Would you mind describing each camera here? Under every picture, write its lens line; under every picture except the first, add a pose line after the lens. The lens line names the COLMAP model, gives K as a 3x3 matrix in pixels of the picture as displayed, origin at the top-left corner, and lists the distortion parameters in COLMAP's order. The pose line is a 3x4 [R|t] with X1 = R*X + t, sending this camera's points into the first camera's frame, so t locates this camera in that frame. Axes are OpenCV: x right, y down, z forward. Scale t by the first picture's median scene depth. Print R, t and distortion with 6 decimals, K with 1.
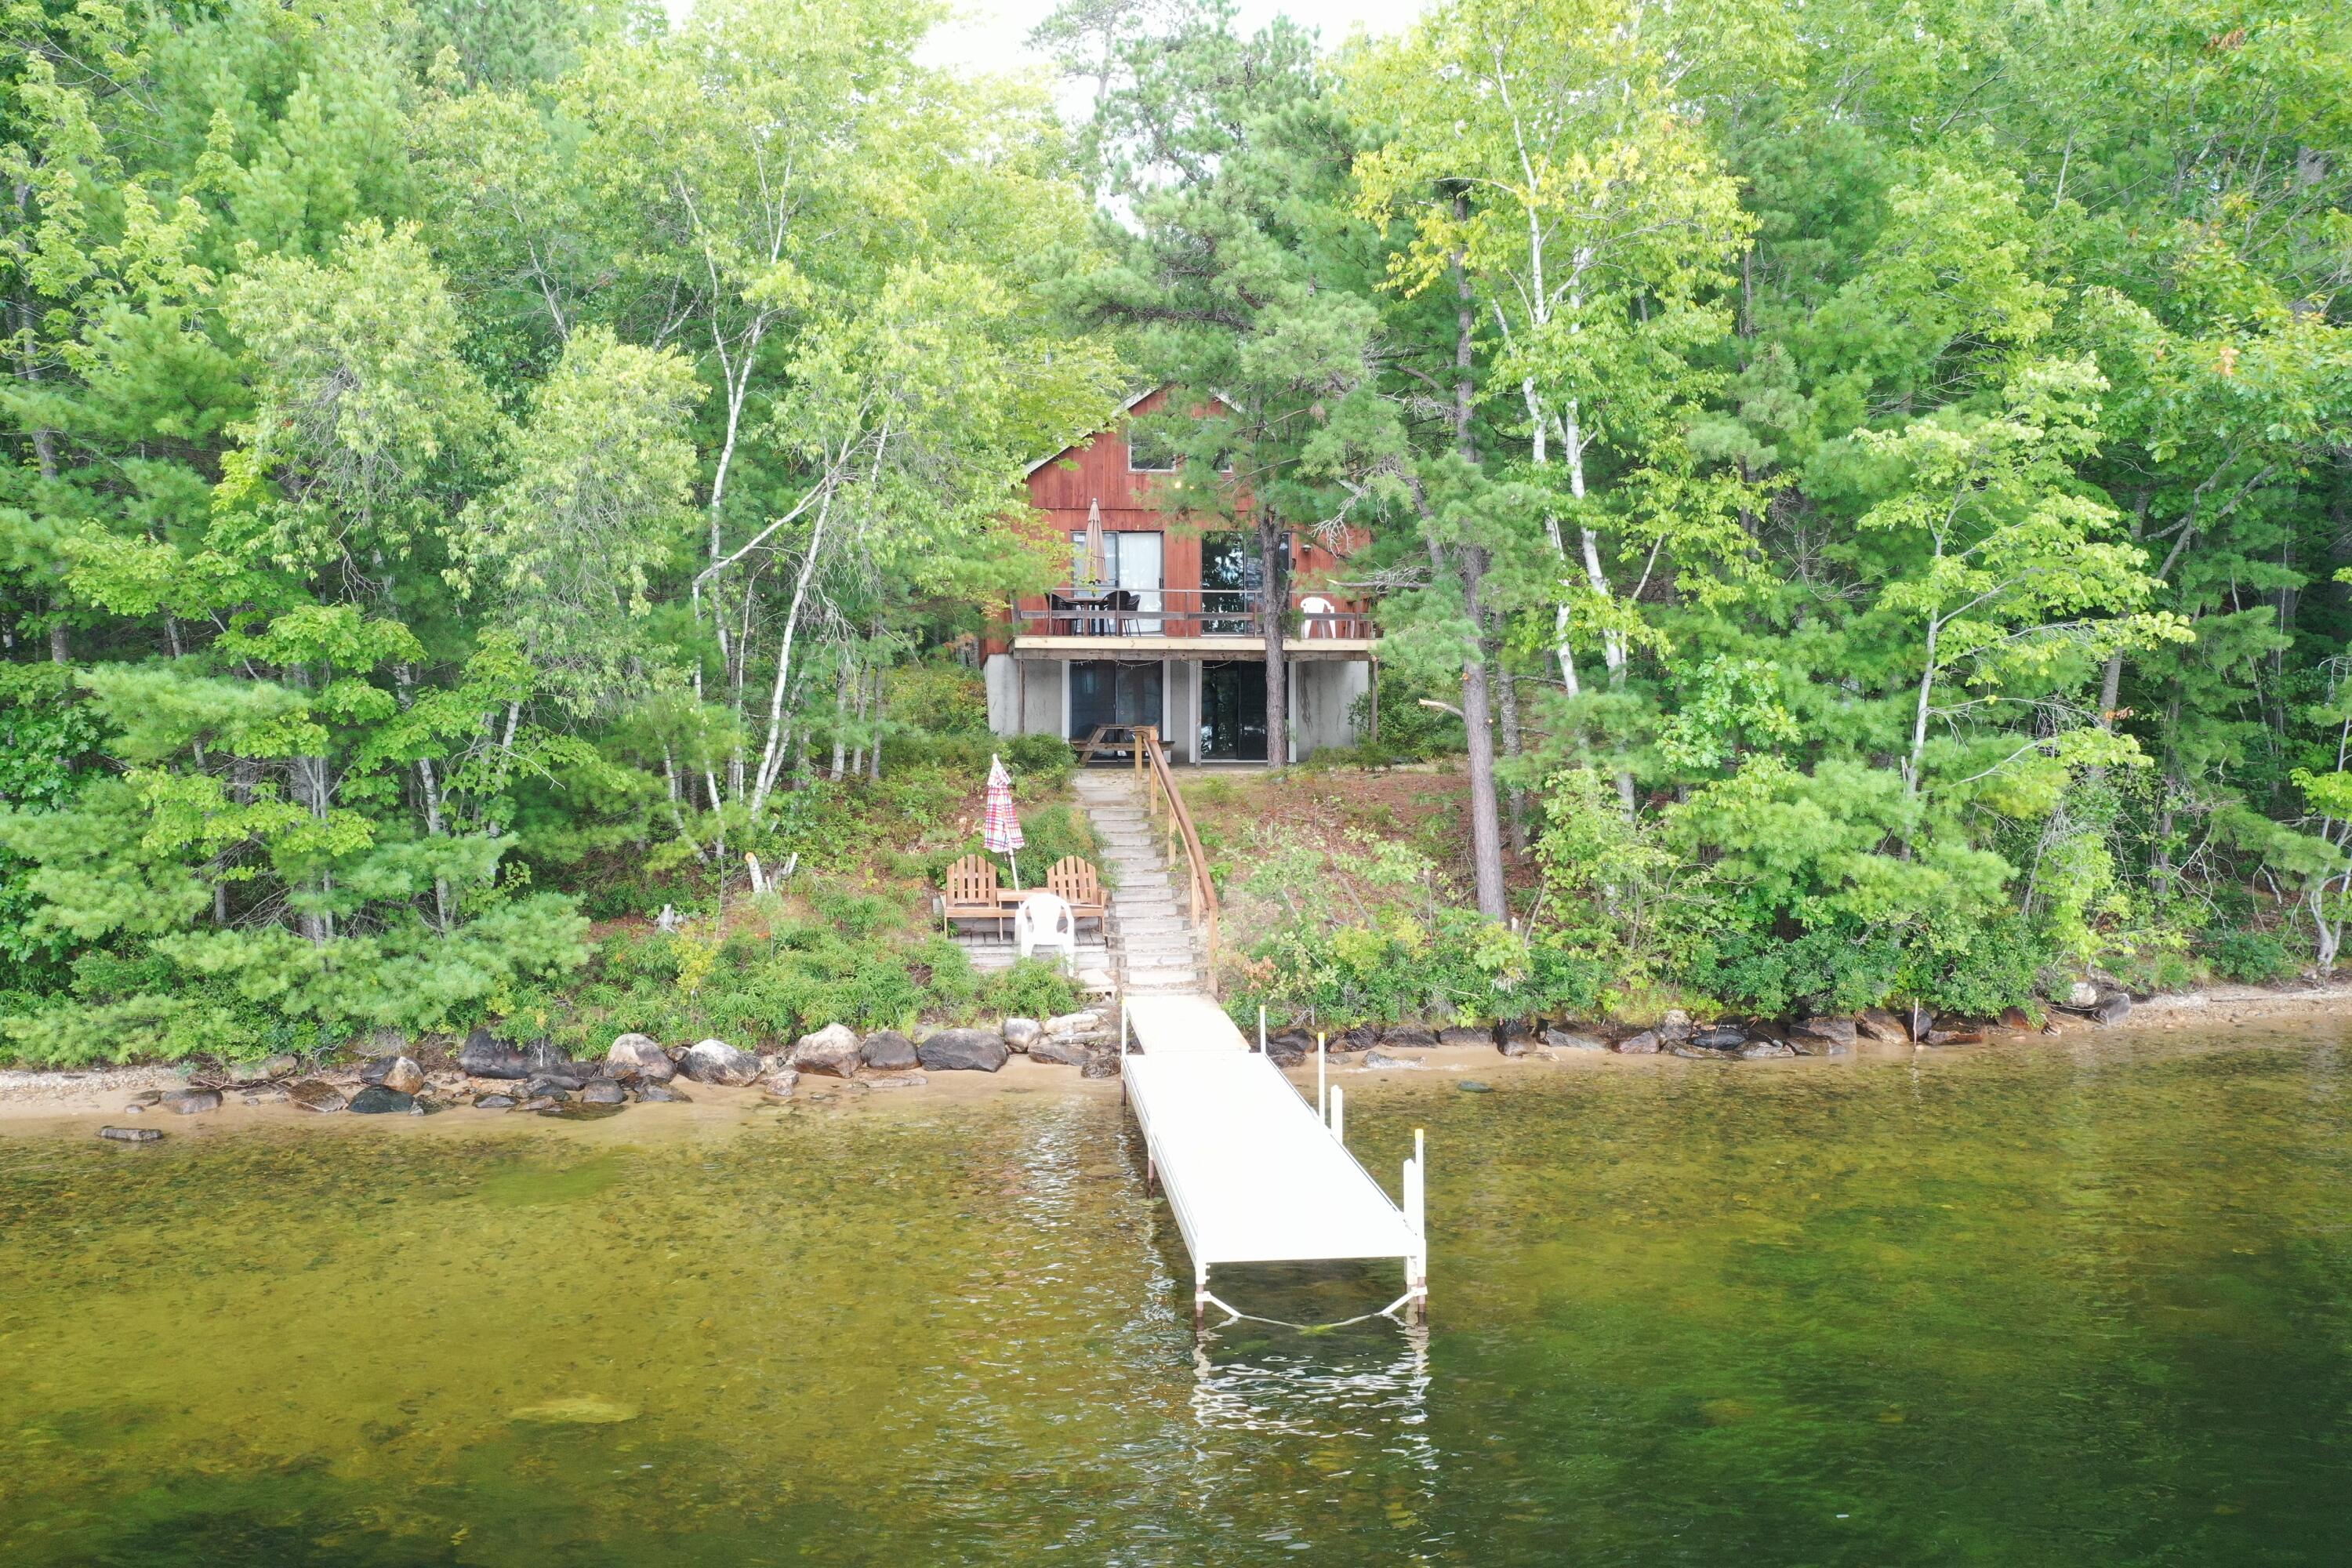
lens RADIAL K [[1826.5, 0, 1180.0], [0, 1826.5, 780.6], [0, 0, 1]] dist [-0.008005, 0.000760]
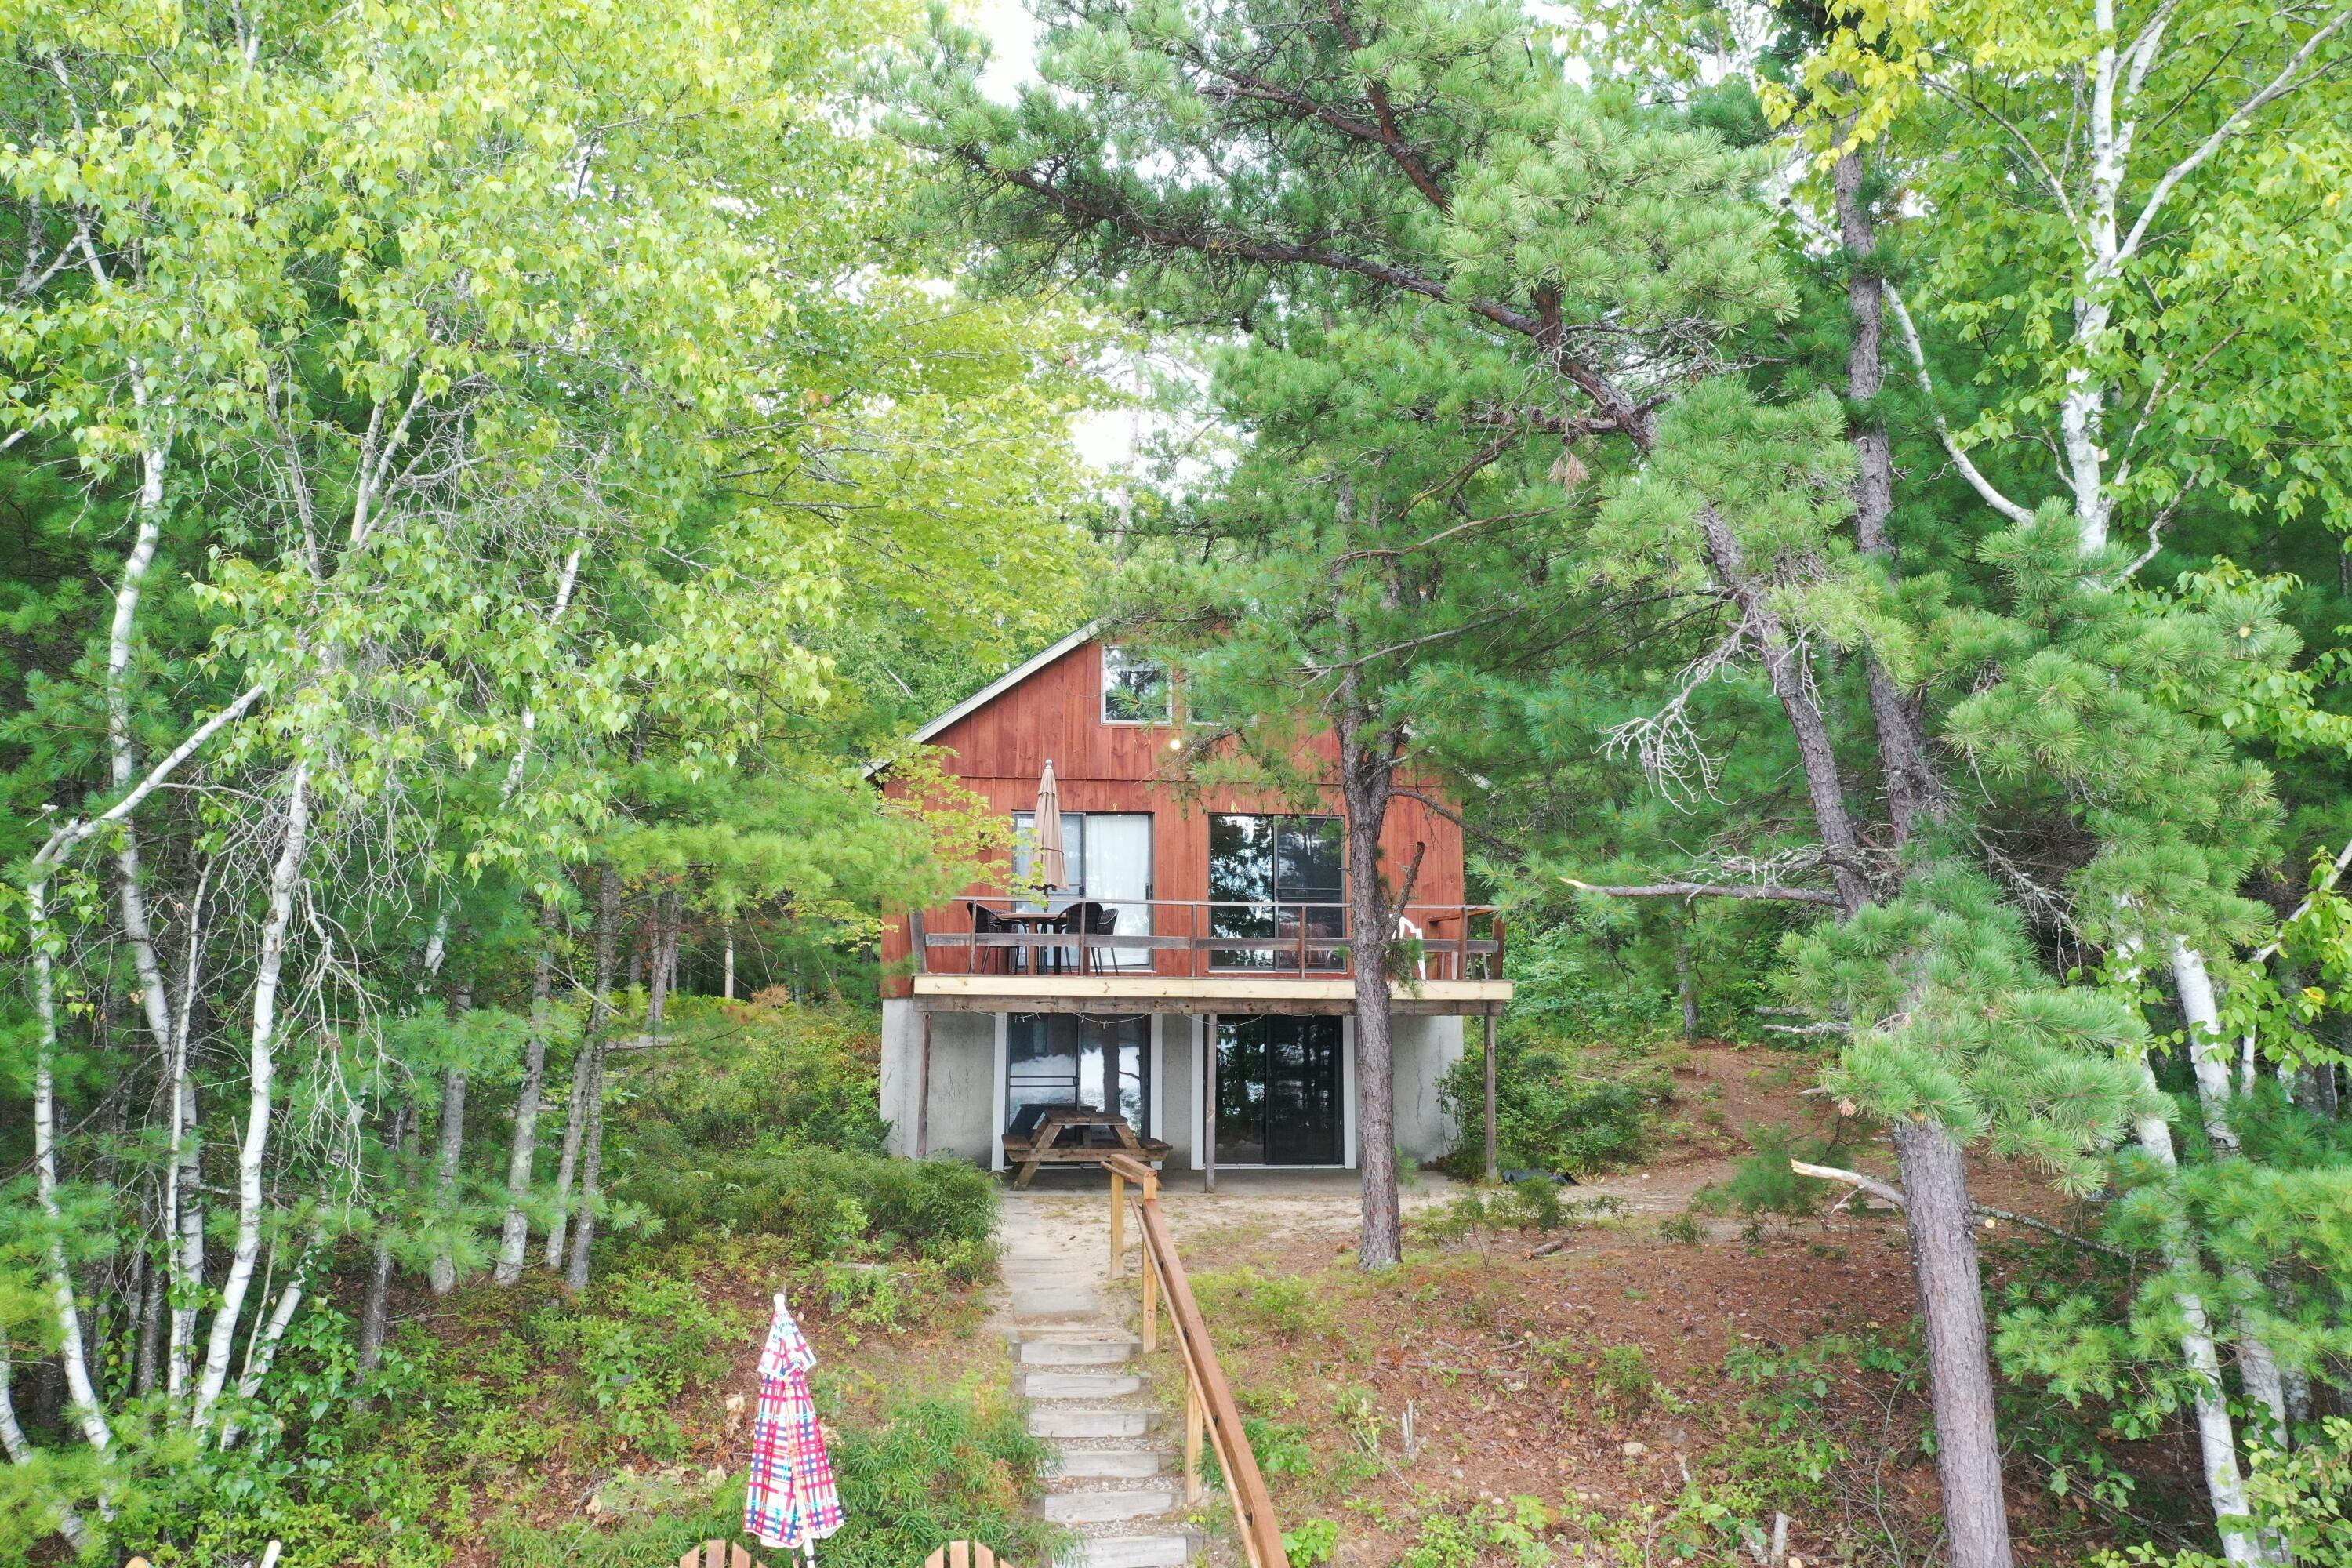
lens RADIAL K [[1826.5, 0, 1185.0], [0, 1826.5, 791.2], [0, 0, 1]] dist [-0.008005, 0.000760]
pose [[0.999744, 0.006882, 0.021550, -0.012384], [-0.003234, 0.986301, -0.164924, -0.037308], [-0.022390, 0.164812, 0.986071, 0.364334]]
